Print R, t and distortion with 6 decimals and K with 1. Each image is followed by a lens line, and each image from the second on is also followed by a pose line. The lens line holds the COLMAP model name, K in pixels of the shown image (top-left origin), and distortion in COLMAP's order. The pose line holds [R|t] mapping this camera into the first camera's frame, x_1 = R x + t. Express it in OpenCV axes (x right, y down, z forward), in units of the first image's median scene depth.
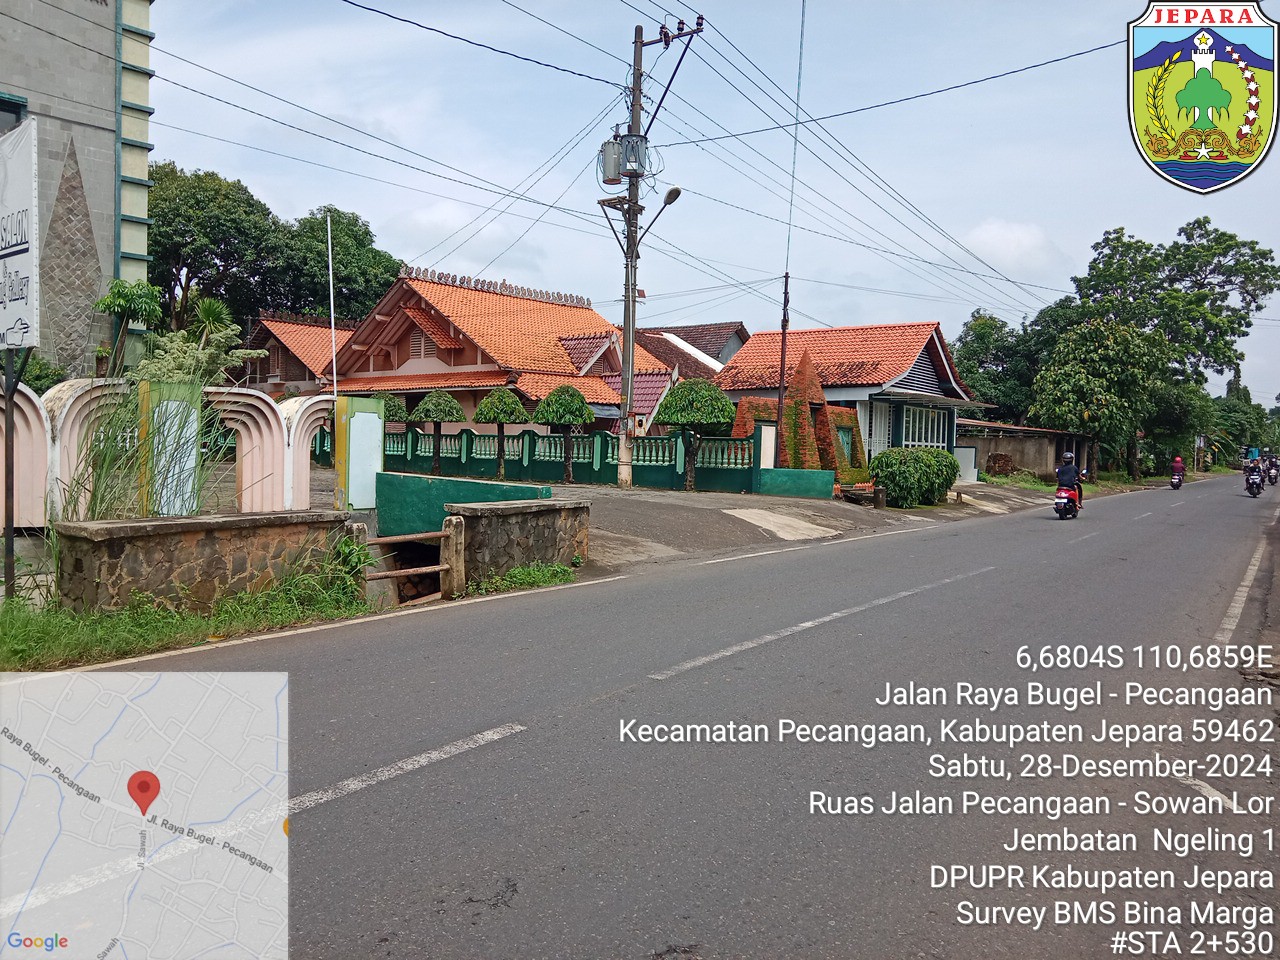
lens RADIAL K [[942.5, 0, 640.0], [0, 942.5, 480.0], [0, 0, 1]] dist [0.167598, -0.206707]
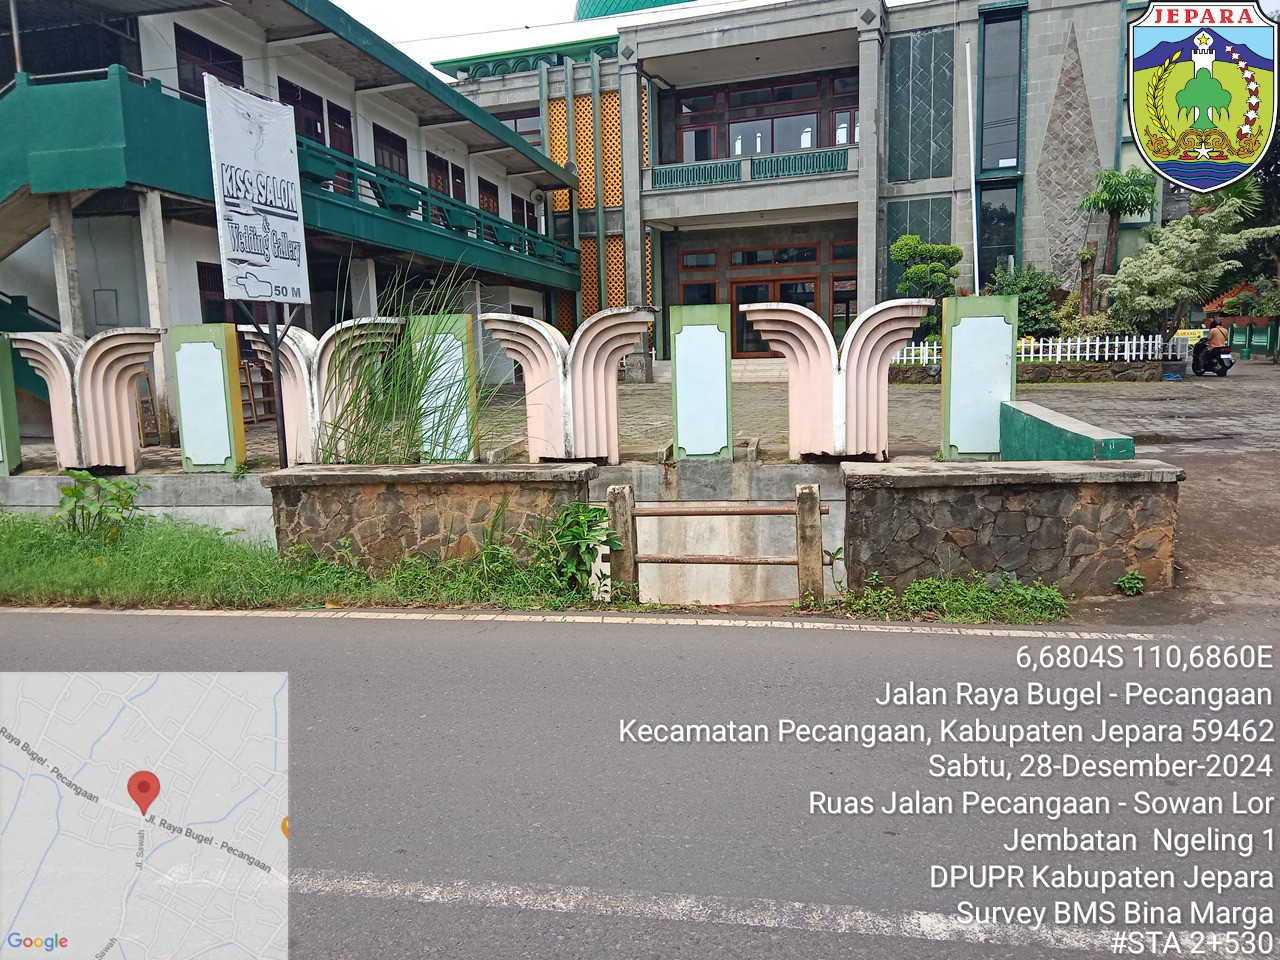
lens RADIAL K [[942.5, 0, 640.0], [0, 942.5, 480.0], [0, 0, 1]] dist [0.167598, -0.206707]
pose [[0.449424, 0.089706, -0.888803, 0.413616], [0.000112, 0.994940, 0.100475, -0.037270], [0.893318, -0.045255, 0.447140, 0.761336]]
